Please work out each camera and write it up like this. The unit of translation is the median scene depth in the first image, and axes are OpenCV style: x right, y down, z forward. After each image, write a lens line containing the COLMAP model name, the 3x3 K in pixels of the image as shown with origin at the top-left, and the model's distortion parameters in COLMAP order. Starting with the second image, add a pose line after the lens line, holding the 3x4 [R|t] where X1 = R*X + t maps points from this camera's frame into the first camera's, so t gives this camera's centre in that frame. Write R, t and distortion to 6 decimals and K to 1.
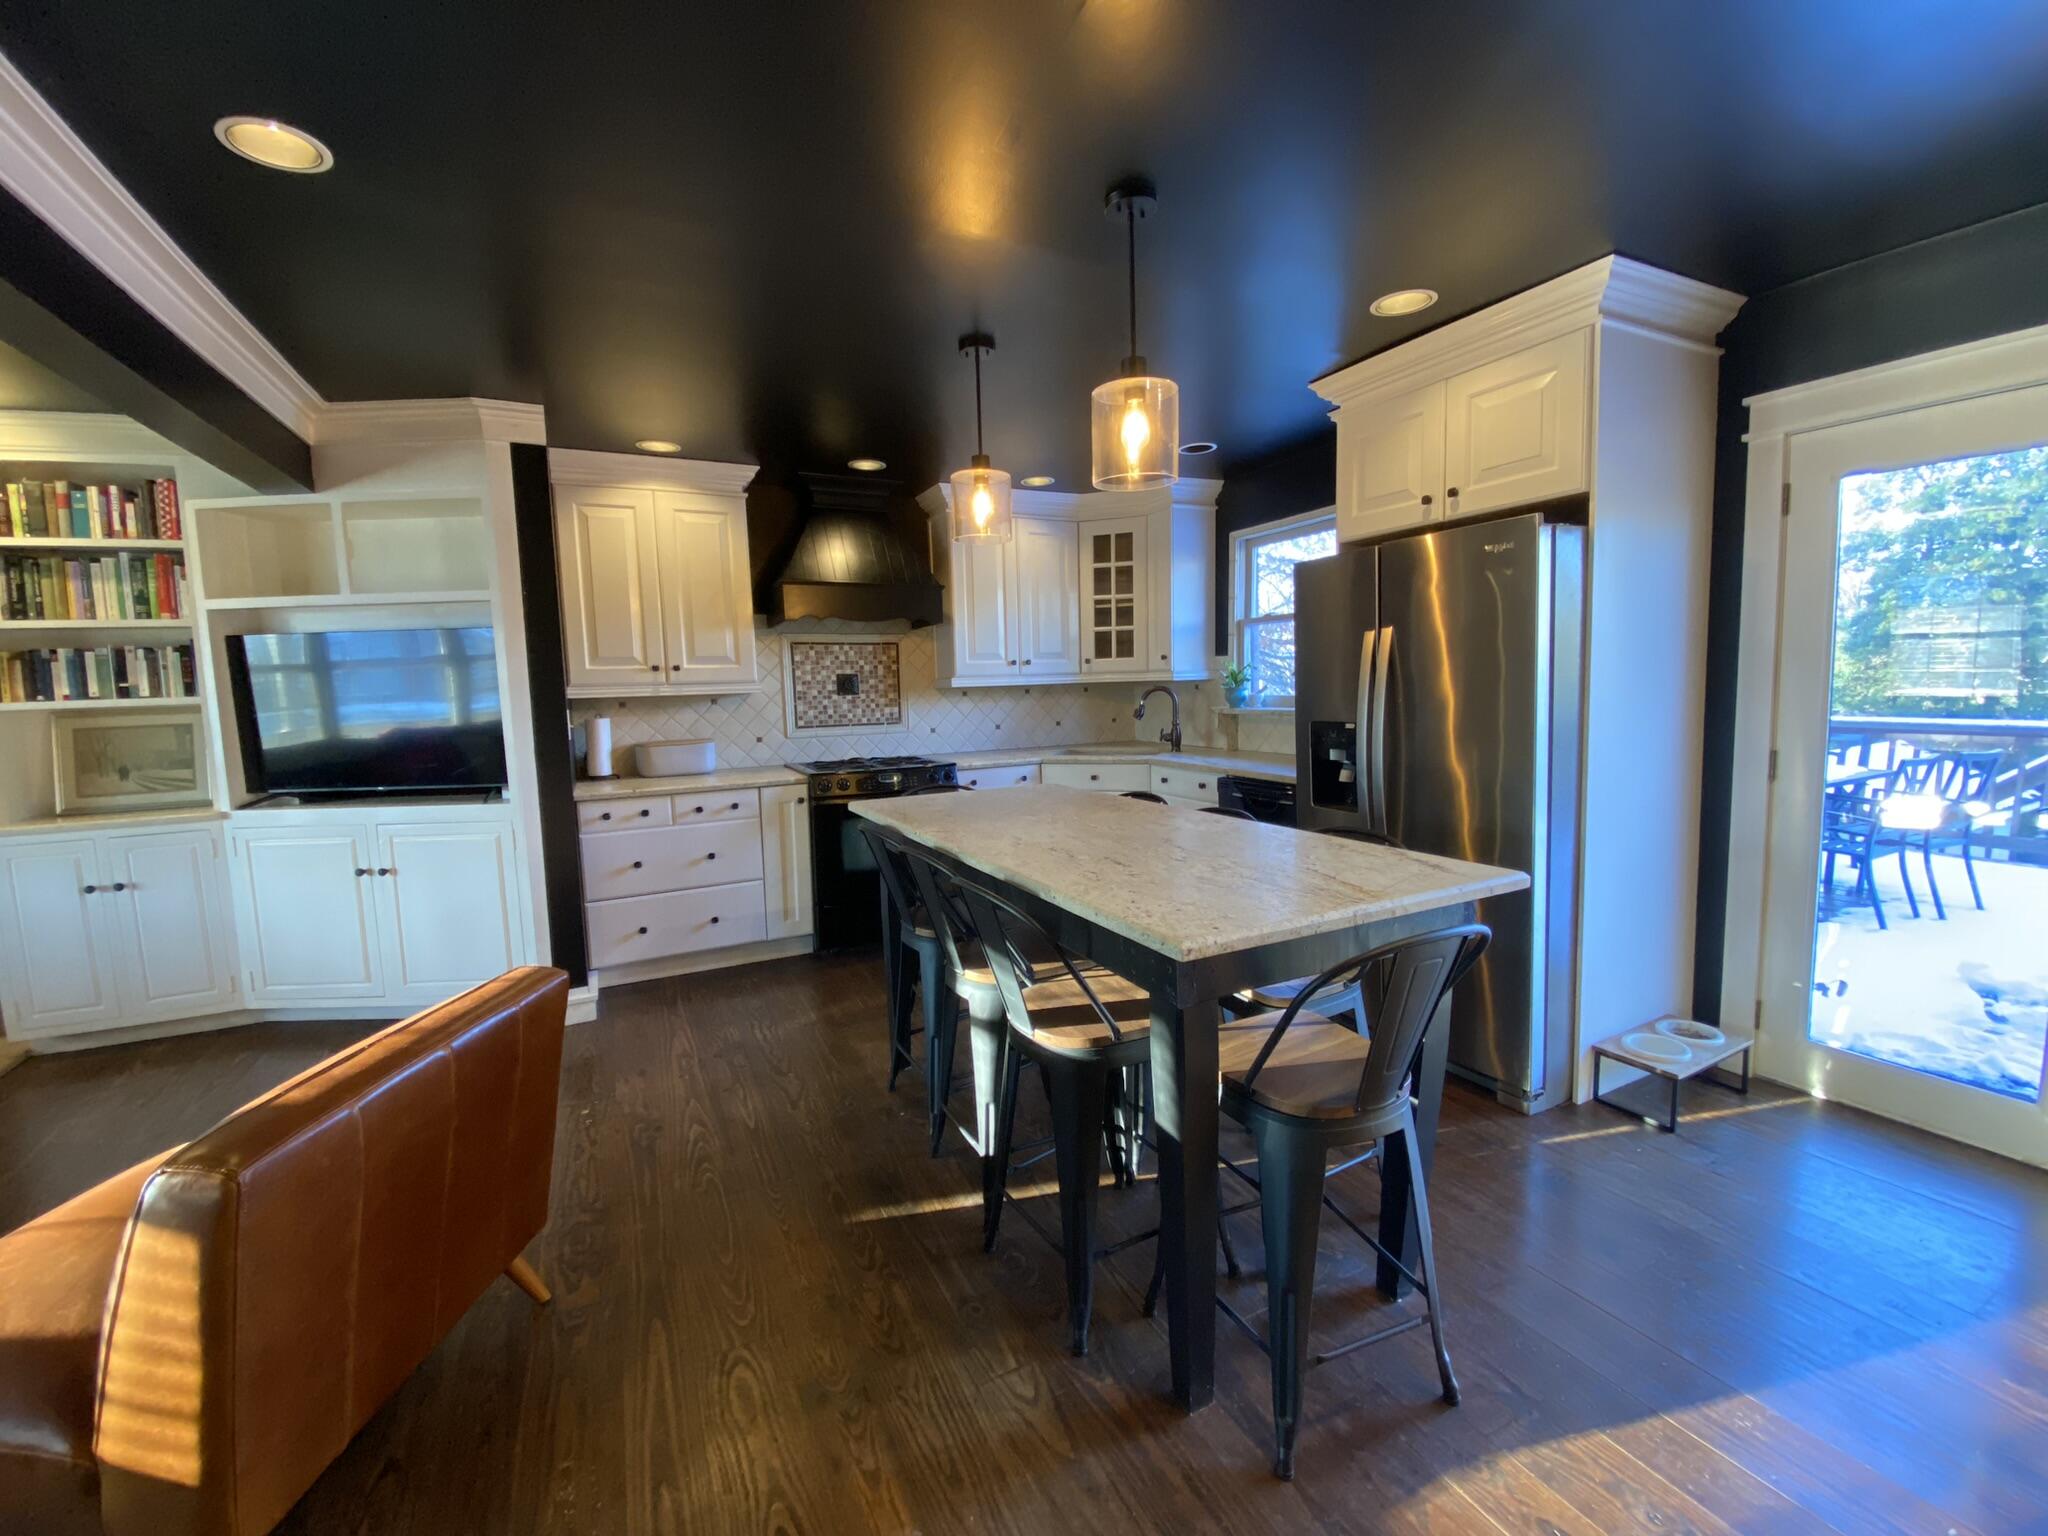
lens RADIAL K [[830.5, 0, 1024.0], [0, 830.5, 768.0], [0, 0, 1]] dist [0.037737, -0.030489]
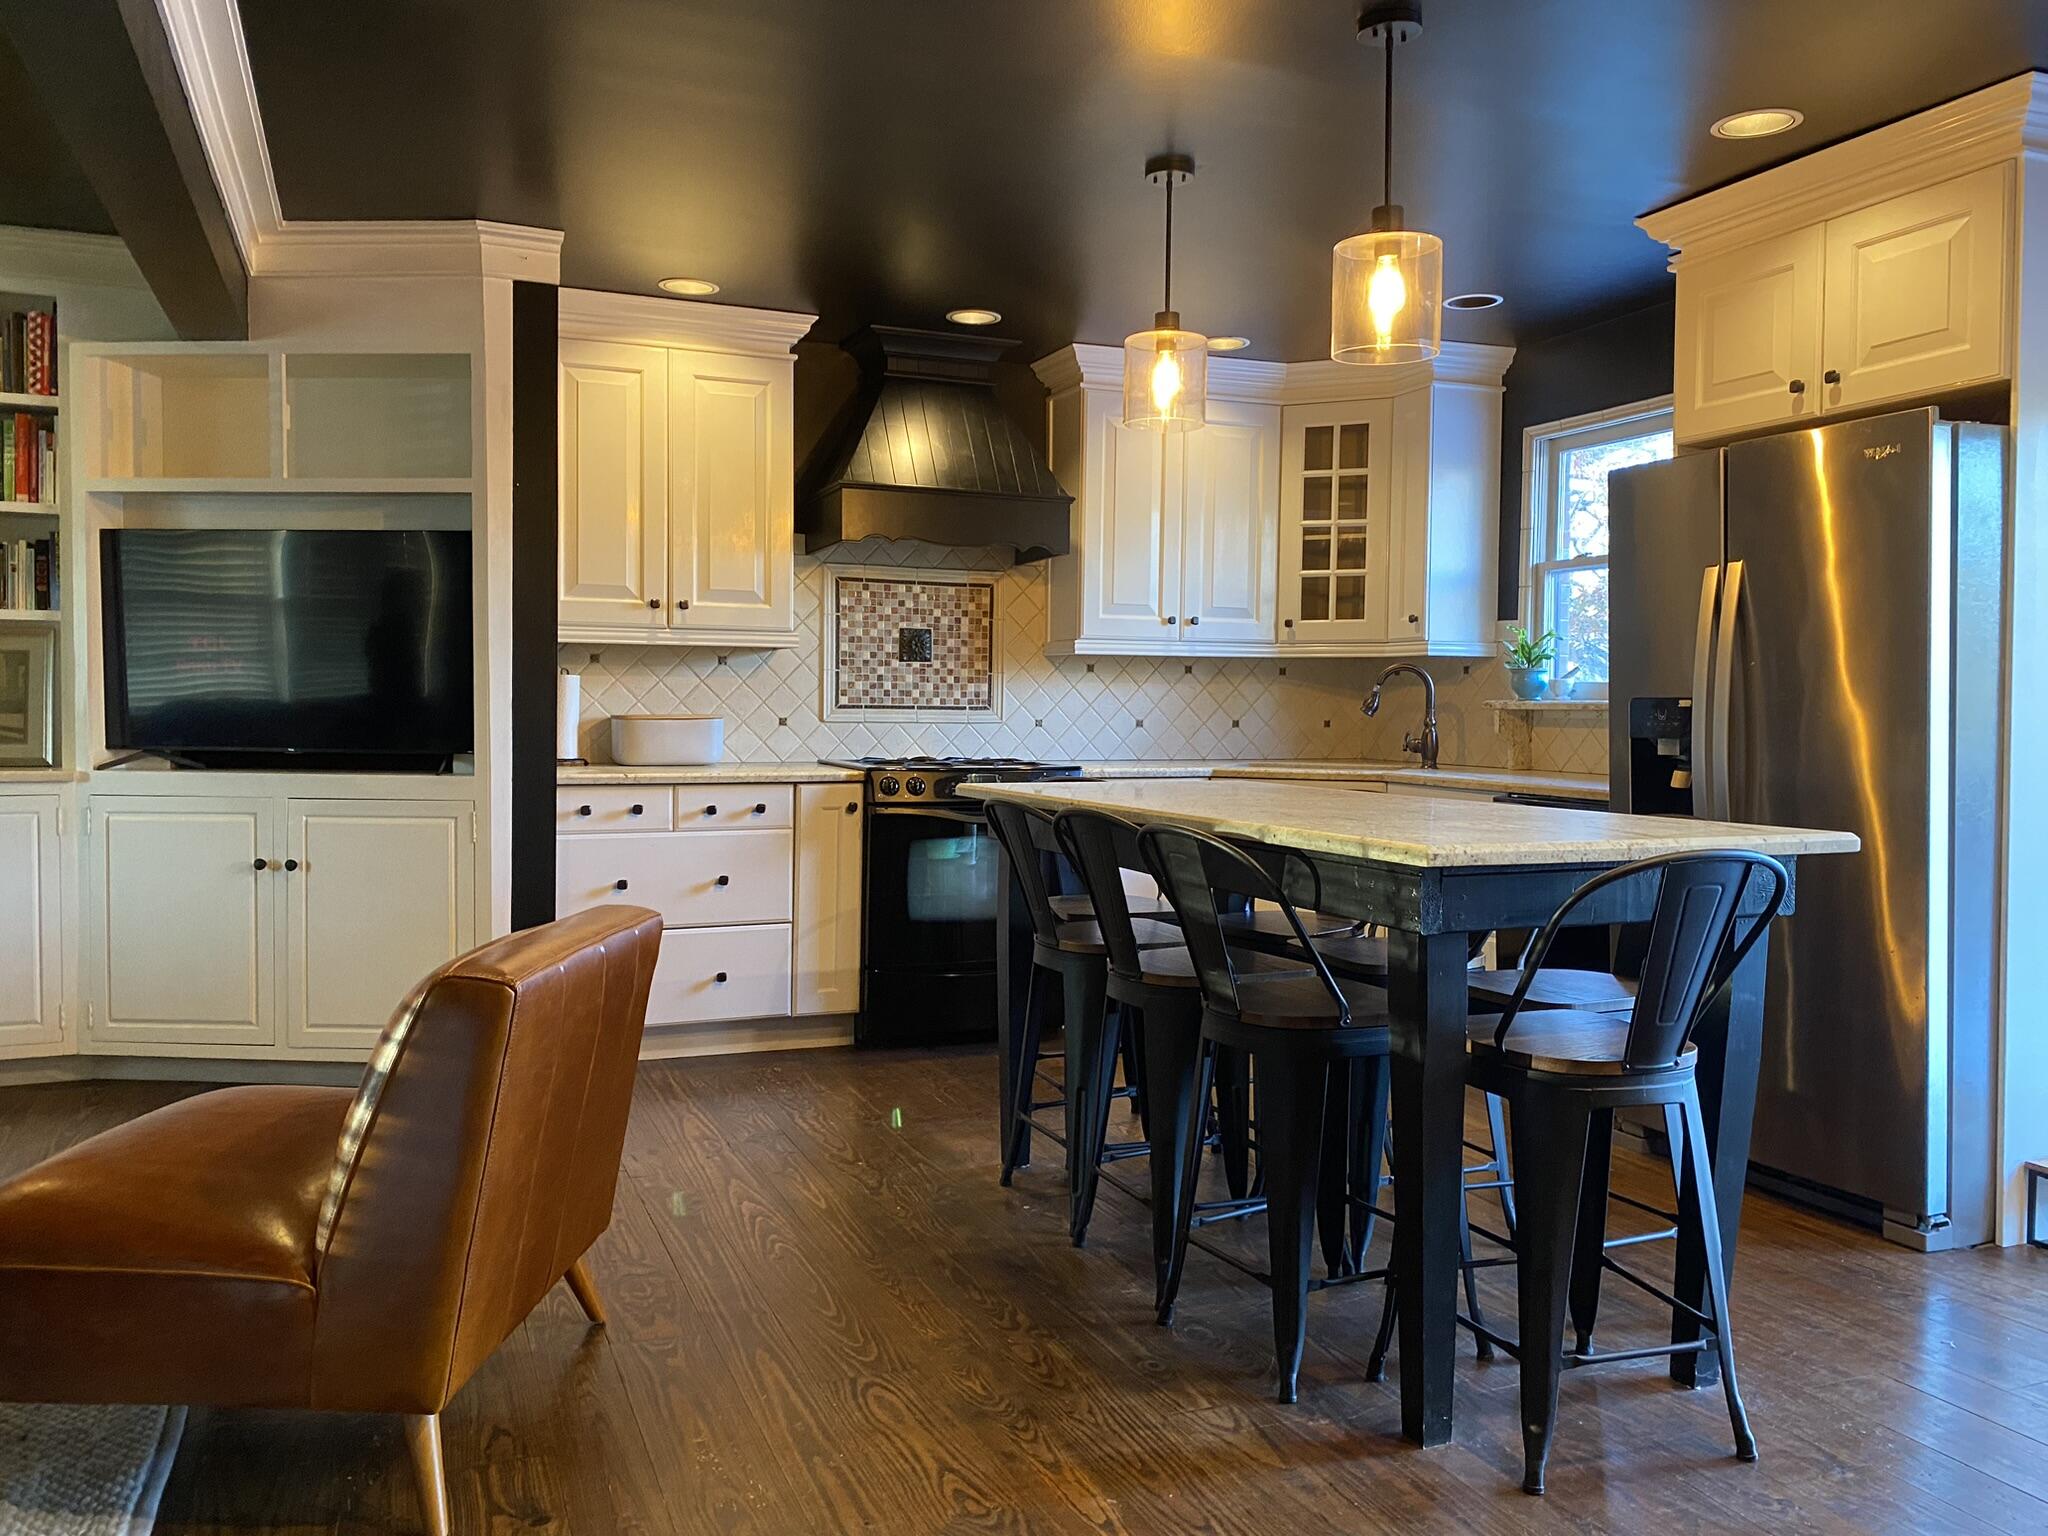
lens RADIAL K [[1577.2, 0, 1028.8], [0, 1577.2, 757.1], [0, 0, 1]] dist [0.030513, 0.002459]
pose [[0.996858, 0.039918, -0.068411, -0.050835], [-0.044578, 0.996690, -0.067991, 0.092141], [0.065470, 0.070827, 0.995338, -0.292999]]
